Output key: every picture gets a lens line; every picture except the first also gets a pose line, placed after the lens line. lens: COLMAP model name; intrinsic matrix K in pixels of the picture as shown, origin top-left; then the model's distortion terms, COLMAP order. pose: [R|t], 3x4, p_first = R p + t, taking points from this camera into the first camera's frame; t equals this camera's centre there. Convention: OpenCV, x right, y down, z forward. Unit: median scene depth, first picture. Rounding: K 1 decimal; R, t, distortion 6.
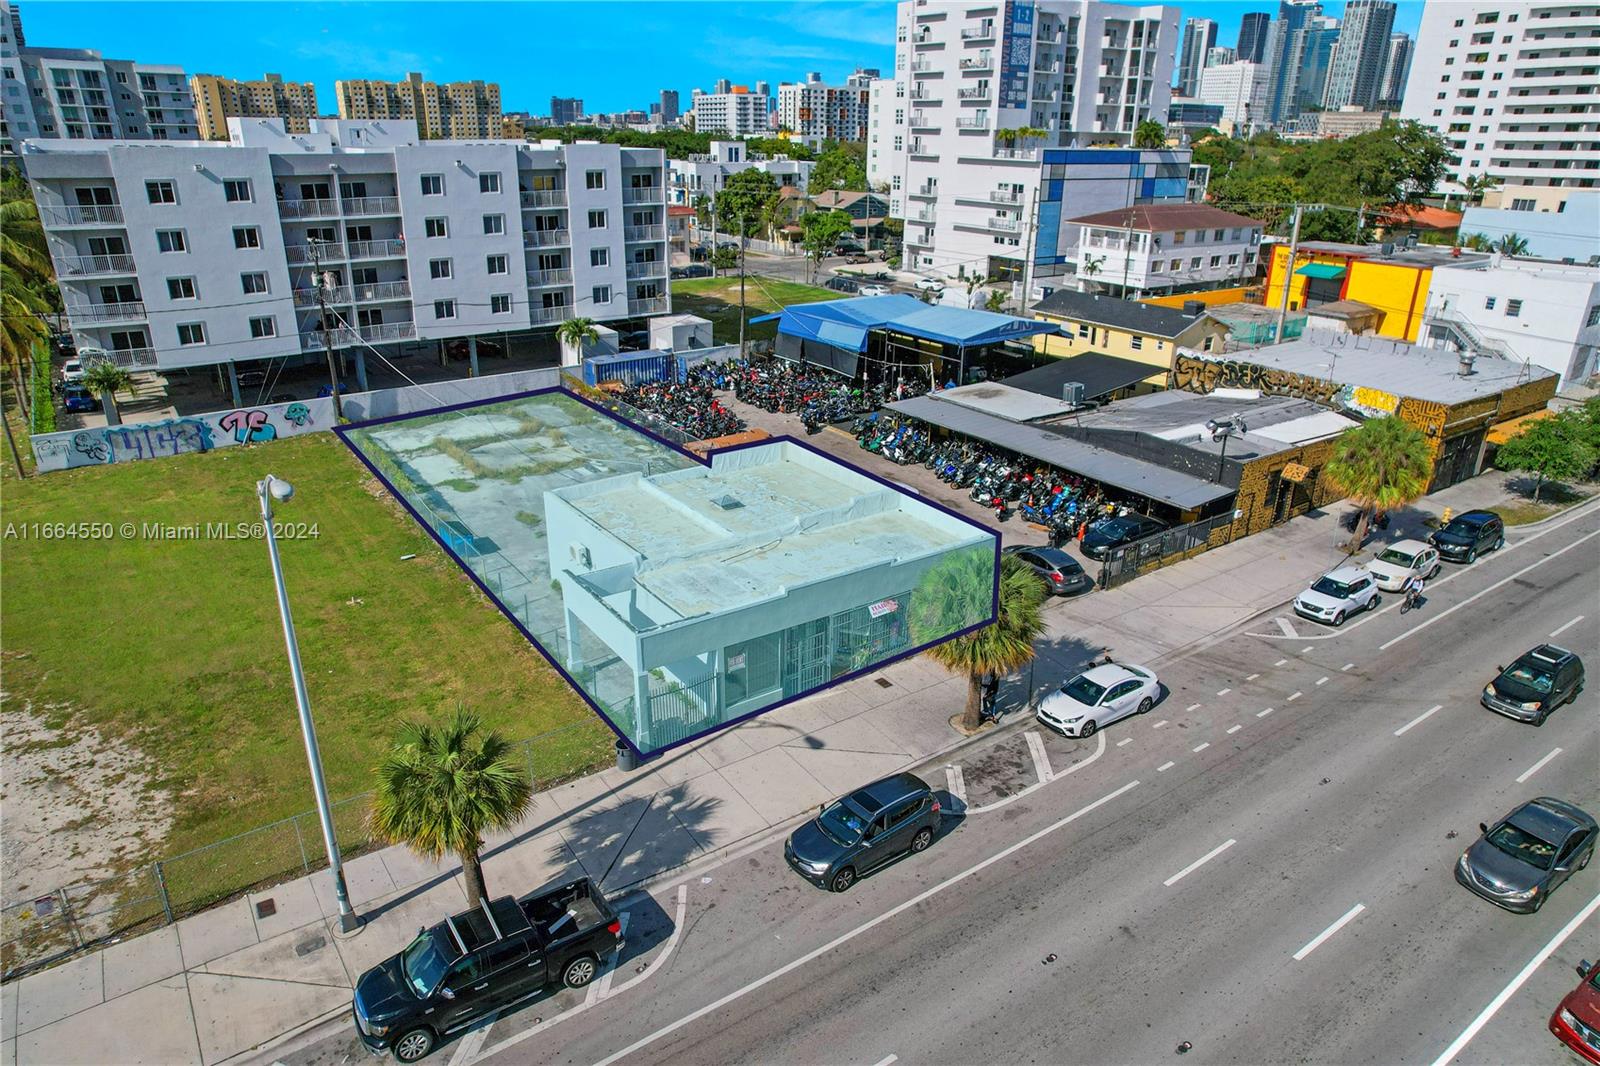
lens RADIAL K [[1029.2, 0, 802.4], [0, 1029.2, 535.3], [0, 0, 1]] dist [-0.087244, 0.083476]
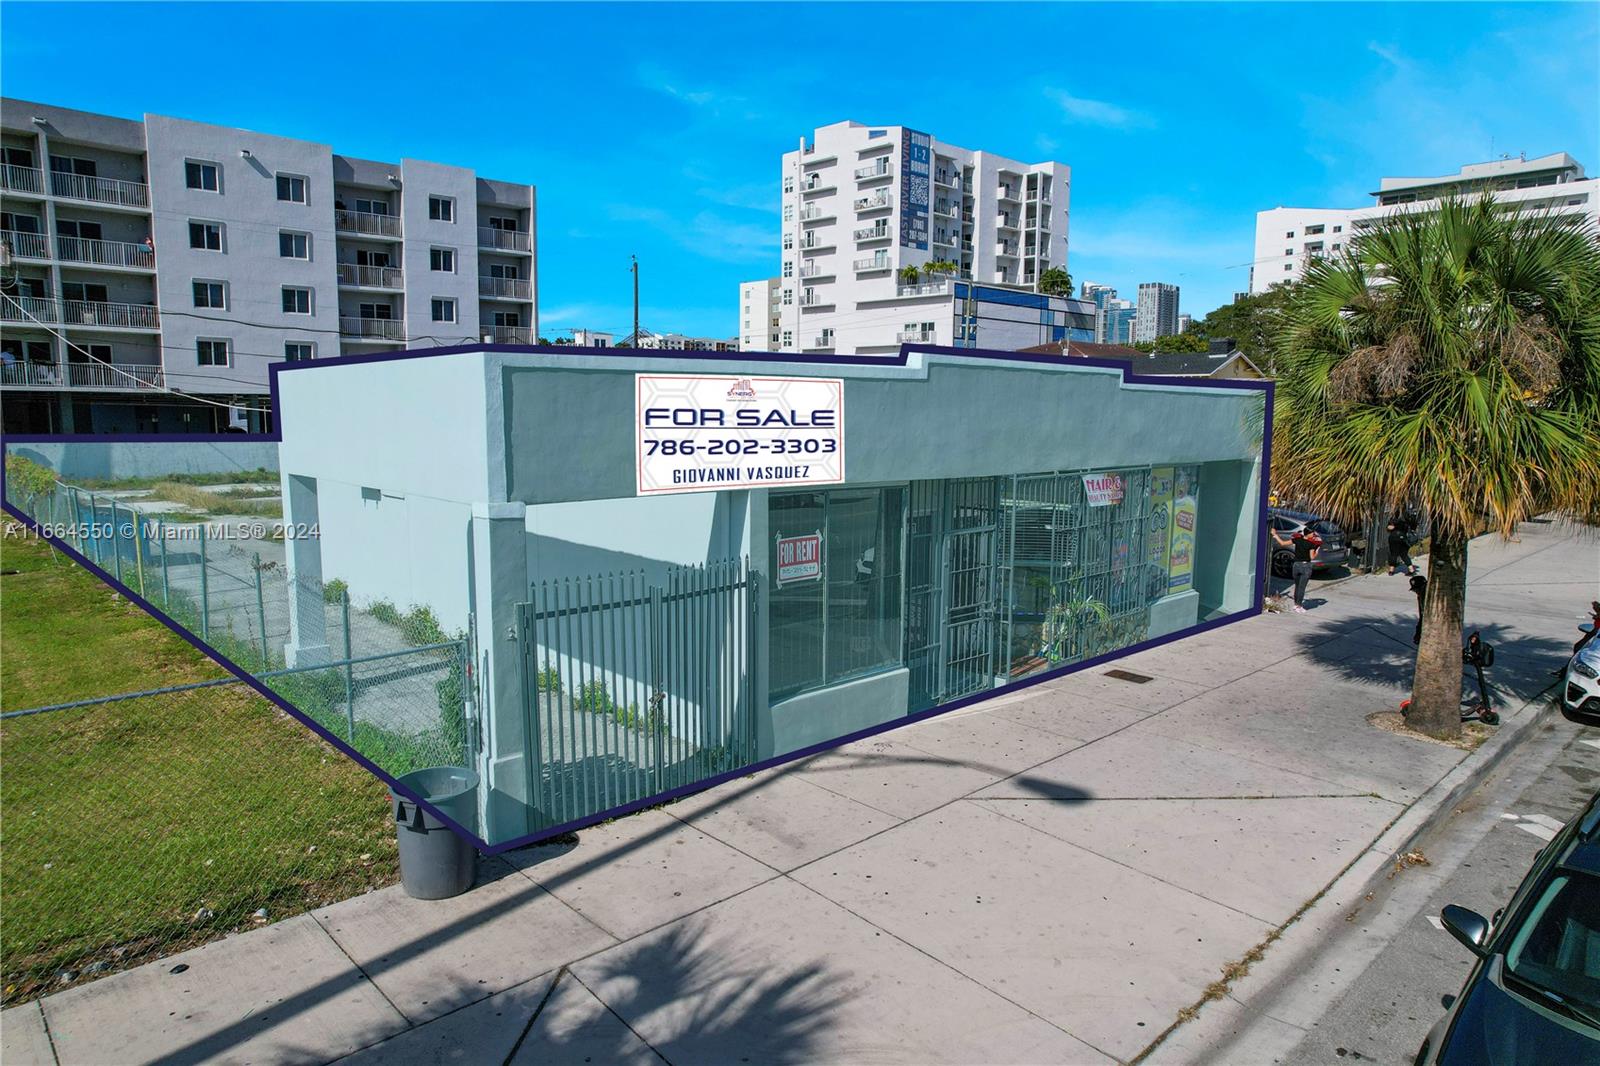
lens RADIAL K [[1023.5, 0, 801.8], [0, 1023.5, 540.7], [0, 0, 1]] dist [-0.084433, 0.079429]
pose [[0.989823, -0.019942, 0.140897, -0.049399], [0.053764, 0.969151, -0.240531, 0.089434], [-0.131754, 0.245659, 0.960361, 0.310377]]
